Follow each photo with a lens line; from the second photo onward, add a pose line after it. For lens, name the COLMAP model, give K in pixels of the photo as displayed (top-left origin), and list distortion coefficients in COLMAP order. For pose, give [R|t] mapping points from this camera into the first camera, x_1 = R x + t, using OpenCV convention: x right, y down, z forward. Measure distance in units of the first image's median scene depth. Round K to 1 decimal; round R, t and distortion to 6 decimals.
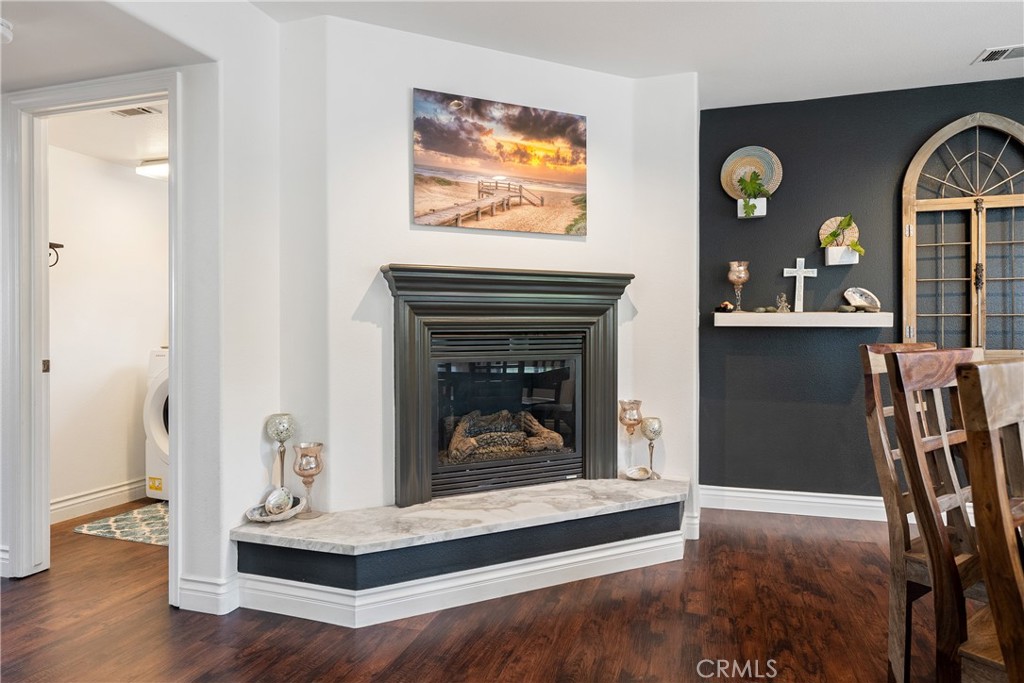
lens RADIAL K [[640.7, 0, 512.1], [0, 640.7, 338.1], [0, 0, 1]] dist [0.007856, -0.000590]
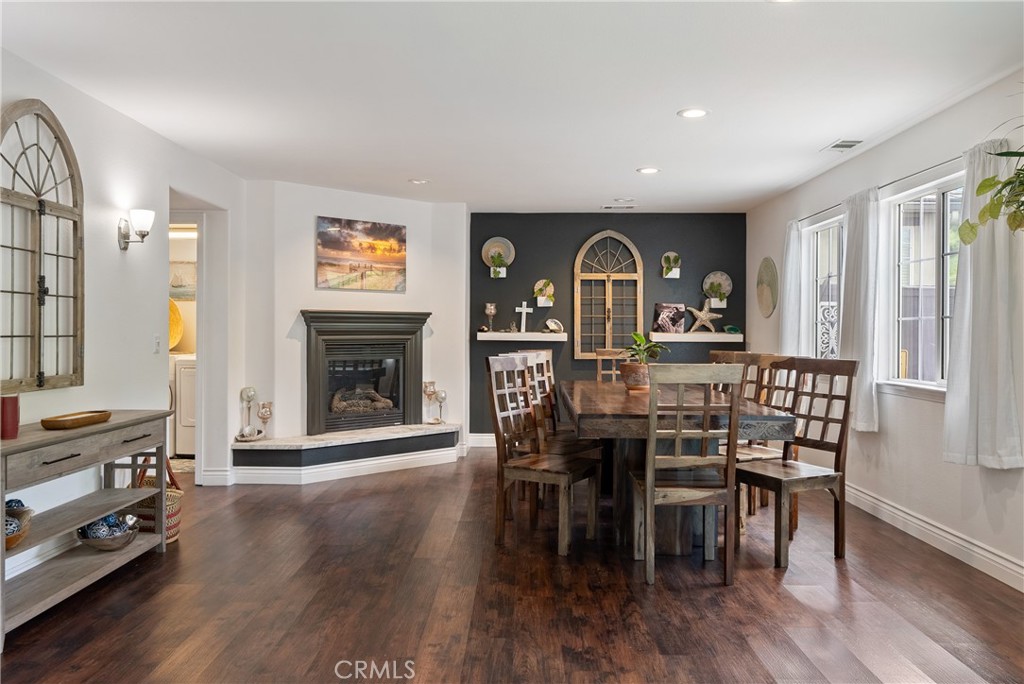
lens RADIAL K [[774.5, 0, 510.5], [0, 774.5, 336.4], [0, 0, 1]] dist [0.004655, -0.007702]
pose [[0.959069, 0.004863, 0.283129, -0.220674], [-0.003122, 0.999973, -0.006601, -0.016796], [-0.283154, 0.005447, 0.959059, -1.187850]]
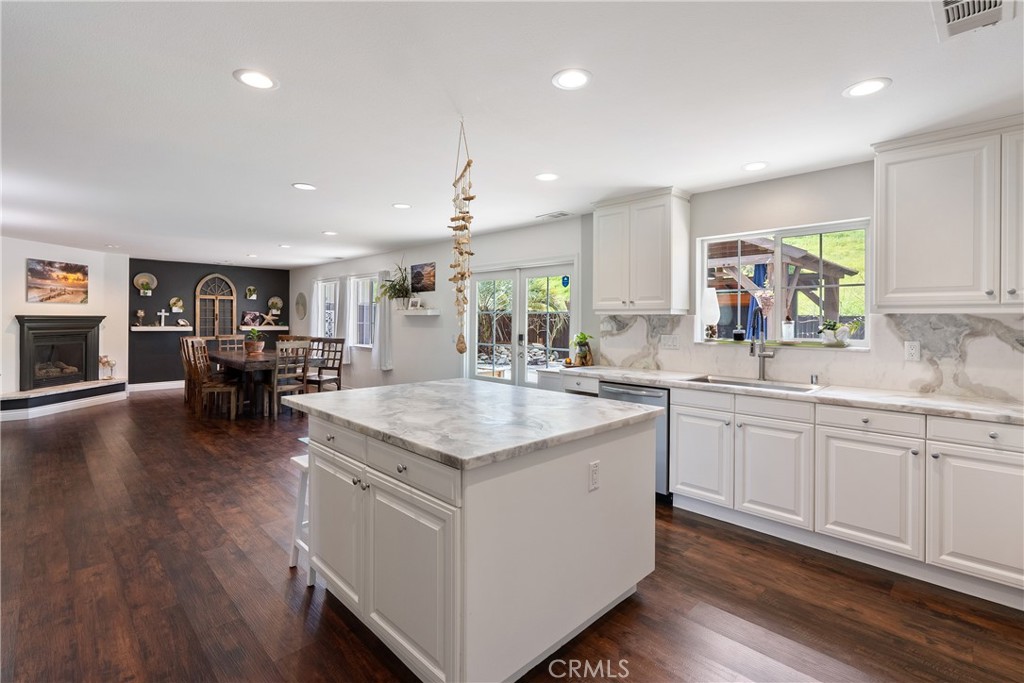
lens RADIAL K [[469.4, 0, 516.6], [0, 469.4, 319.1], [0, 0, 1]] dist [-0.011653, 0.000870]
pose [[0.462485, 0.008383, 0.886588, -0.923304], [0.001736, 0.999945, -0.010360, -0.055927], [-0.886626, 0.006331, 0.462445, -1.896677]]
